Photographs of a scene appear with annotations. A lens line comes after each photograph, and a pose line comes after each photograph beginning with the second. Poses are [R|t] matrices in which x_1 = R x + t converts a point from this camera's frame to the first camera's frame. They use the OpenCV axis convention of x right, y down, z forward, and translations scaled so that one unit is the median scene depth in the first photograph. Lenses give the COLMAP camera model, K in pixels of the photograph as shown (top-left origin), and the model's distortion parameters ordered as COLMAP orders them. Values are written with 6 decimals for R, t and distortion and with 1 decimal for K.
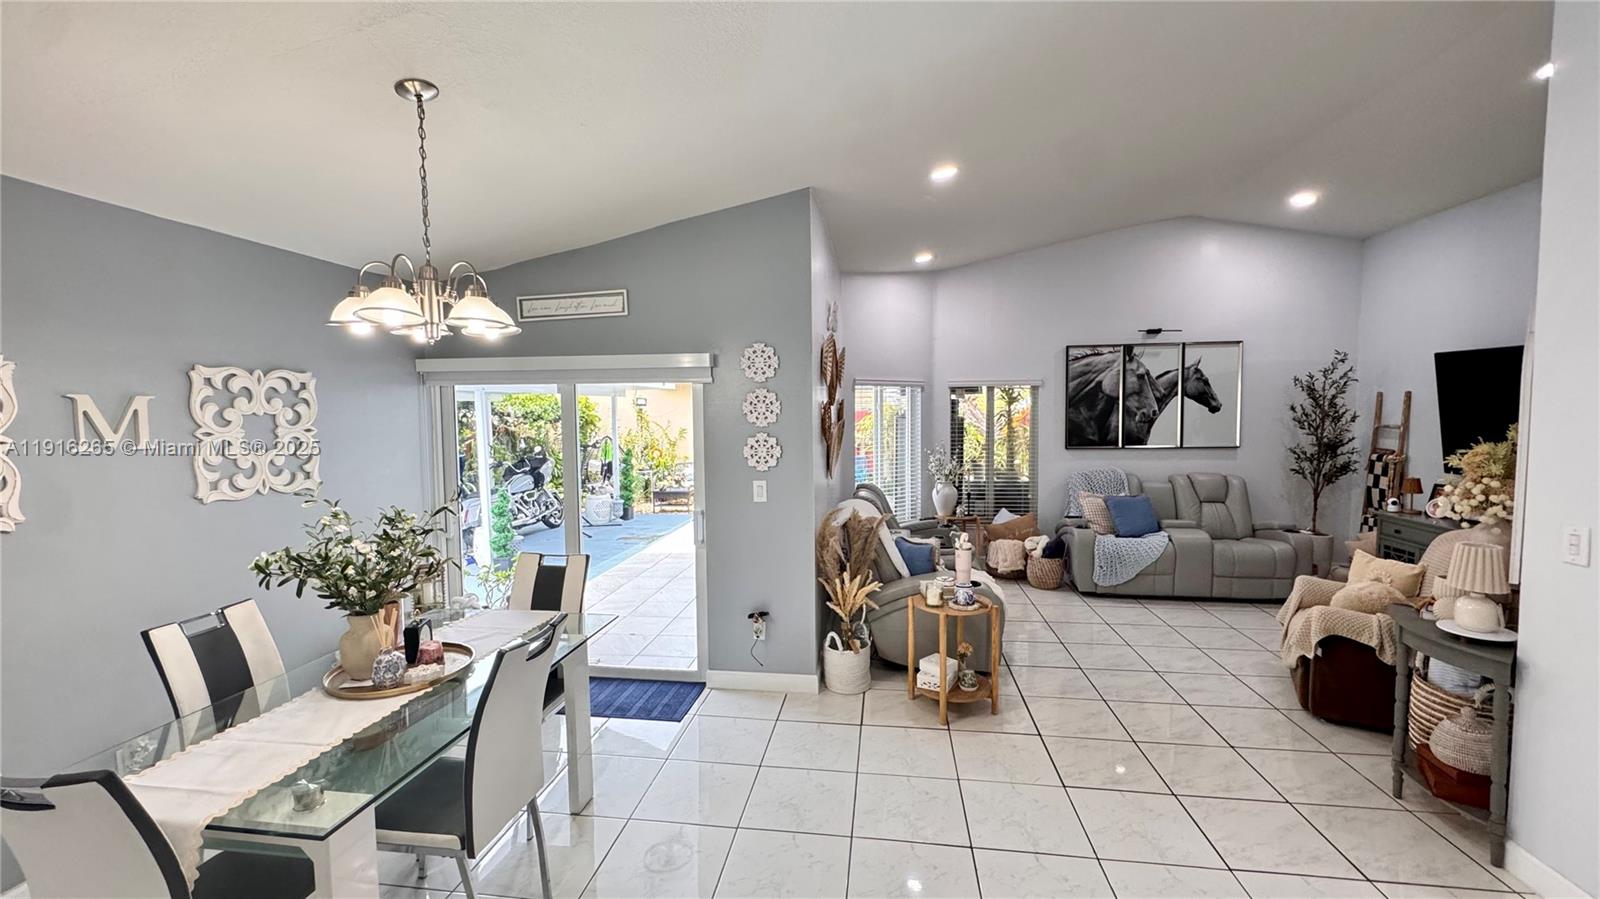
lens RADIAL K [[644.3, 0, 802.3], [0, 644.3, 448.3], [0, 0, 1]] dist [0.002154, 0.000056]
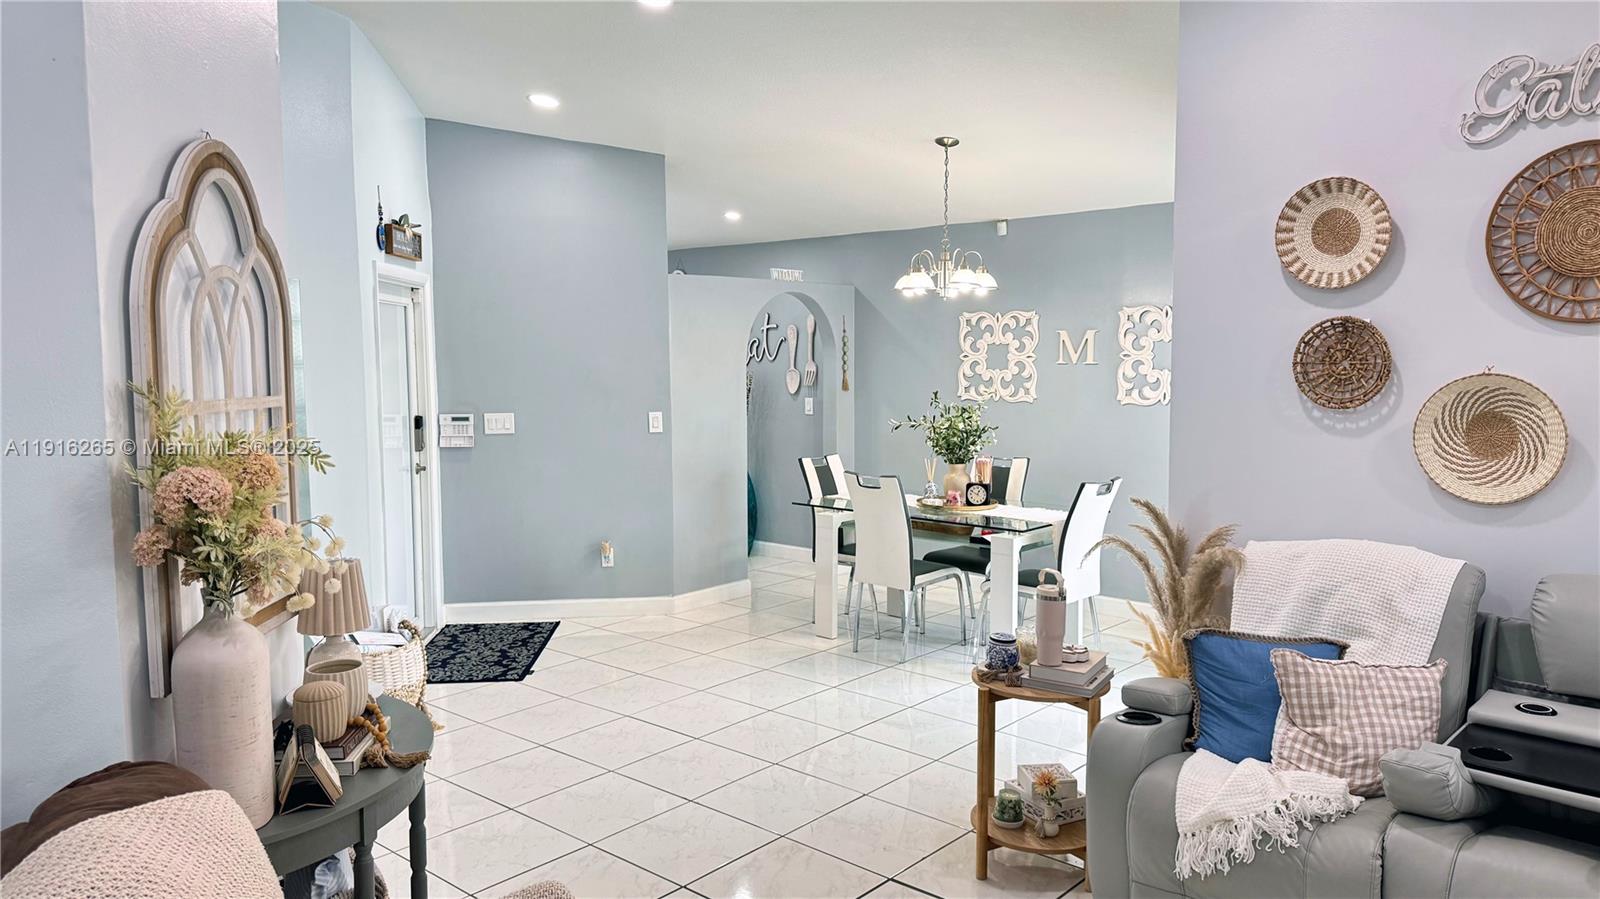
lens RADIAL K [[1089.3, 0, 800.0], [0, 1089.3, 449.5], [0, 0, 1]] dist [0.078370, -0.001382]
pose [[-0.548319, 0.089730, -0.831442, 0.735795], [-0.038560, 0.990457, 0.132320, -0.053955], [0.835380, 0.104614, -0.539626, 0.857704]]
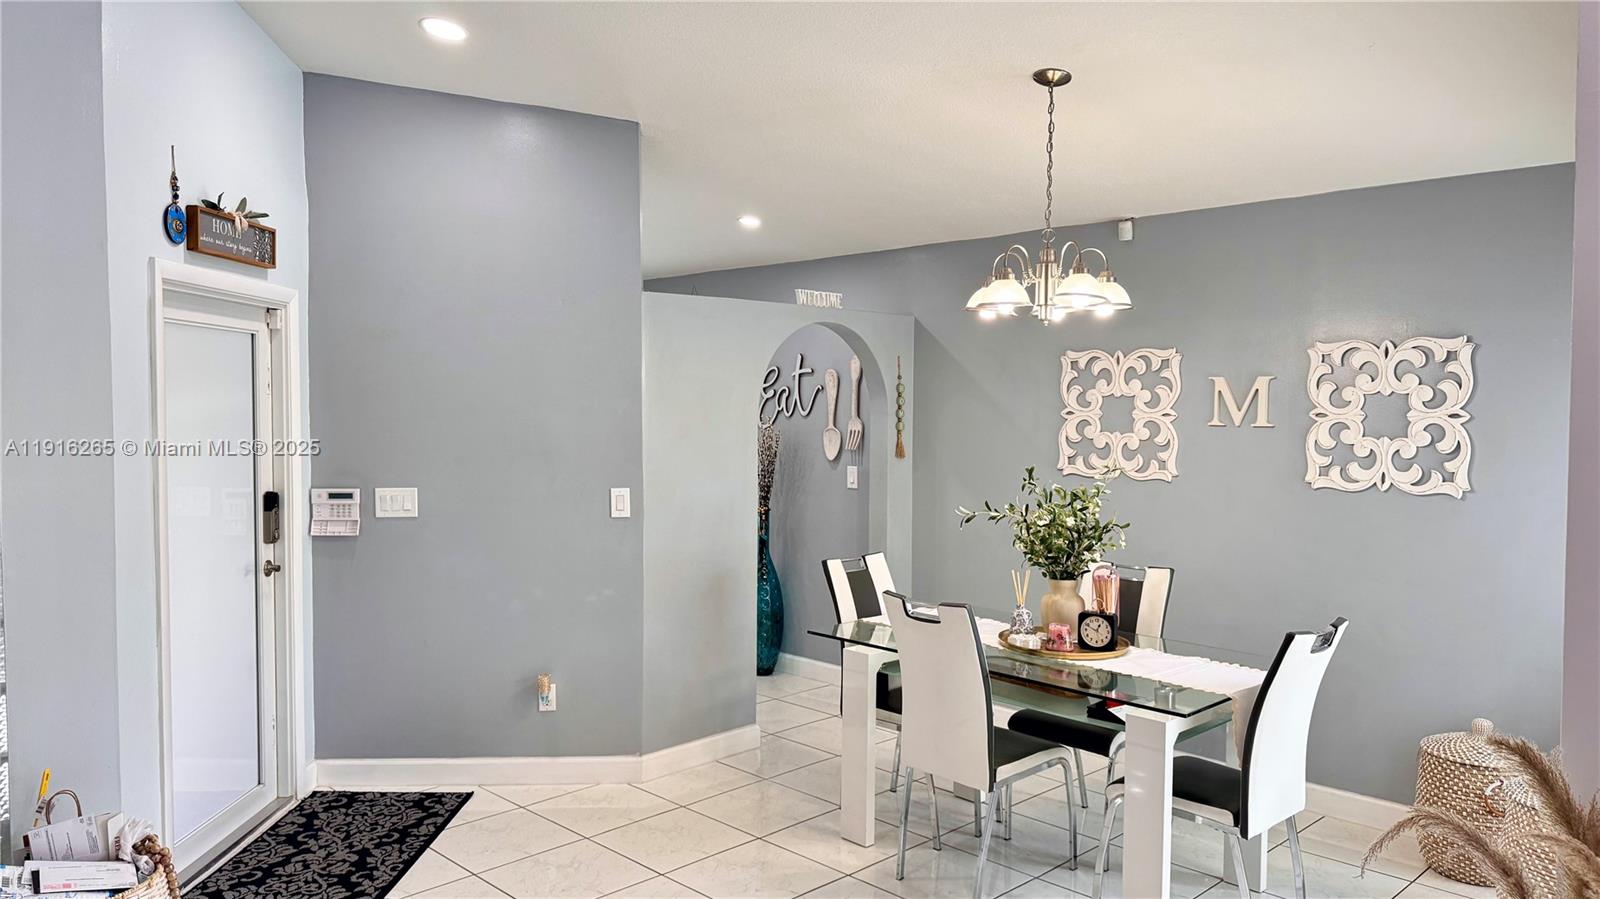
lens RADIAL K [[1104.3, 0, 800.0], [0, 1104.3, 449.5], [0, 0, 1]] dist [0.101781, -0.189970]
pose [[-0.605269, 0.040819, -0.794974, 0.408515], [-0.045233, 0.995307, 0.085545, -0.038117], [0.794735, 0.087737, -0.600582, 0.687799]]
